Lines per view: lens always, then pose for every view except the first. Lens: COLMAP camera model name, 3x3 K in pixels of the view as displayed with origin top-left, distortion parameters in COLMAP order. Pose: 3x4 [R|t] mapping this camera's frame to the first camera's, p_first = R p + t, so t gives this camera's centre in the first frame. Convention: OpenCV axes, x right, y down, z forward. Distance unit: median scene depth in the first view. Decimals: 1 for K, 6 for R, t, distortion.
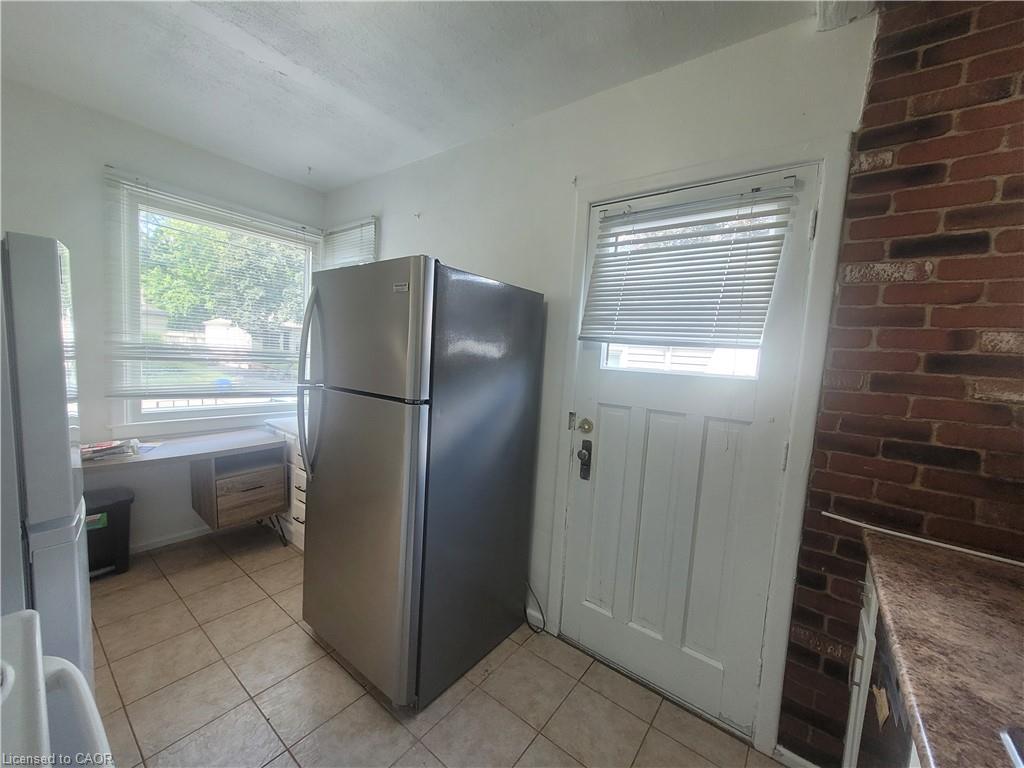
lens RADIAL K [[401.9, 0, 511.7], [0, 401.9, 386.1], [0, 0, 1]] dist [-0.003881, -0.000326]
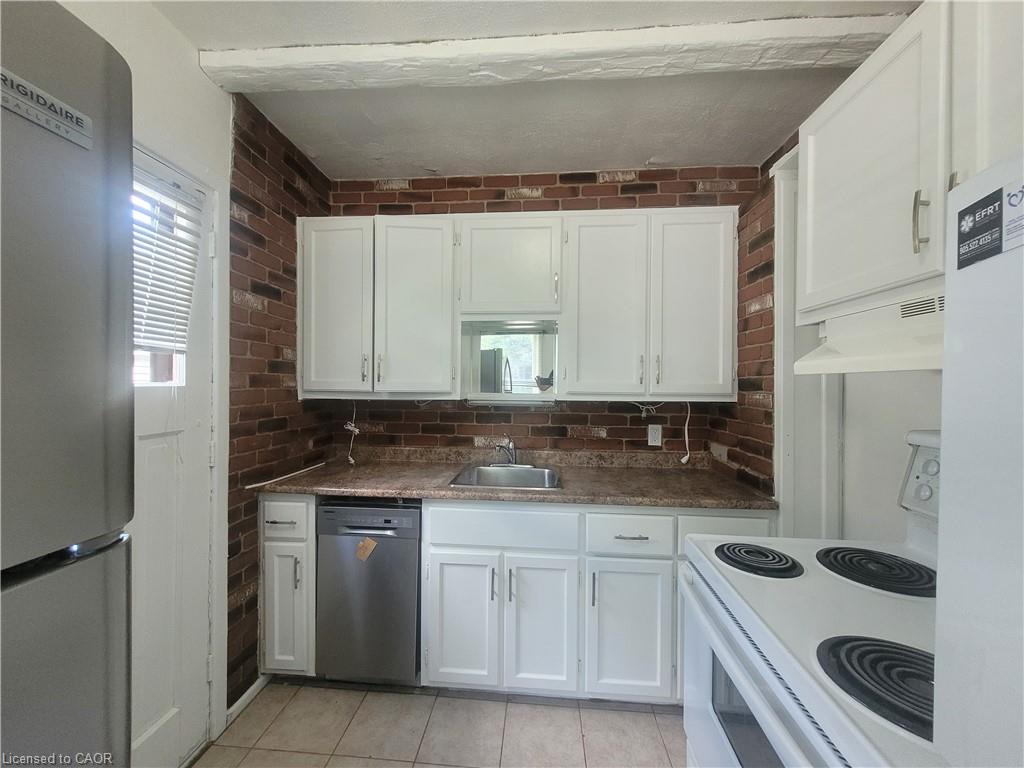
lens RADIAL K [[401.9, 0, 512.2], [0, 401.9, 386.6], [0, 0, 1]] dist [-0.003881, -0.000326]
pose [[-0.543360, -0.067587, 0.836775, -0.727461], [0.026983, 0.994833, 0.097874, -0.100162], [-0.839066, 0.075760, -0.538729, 0.992850]]
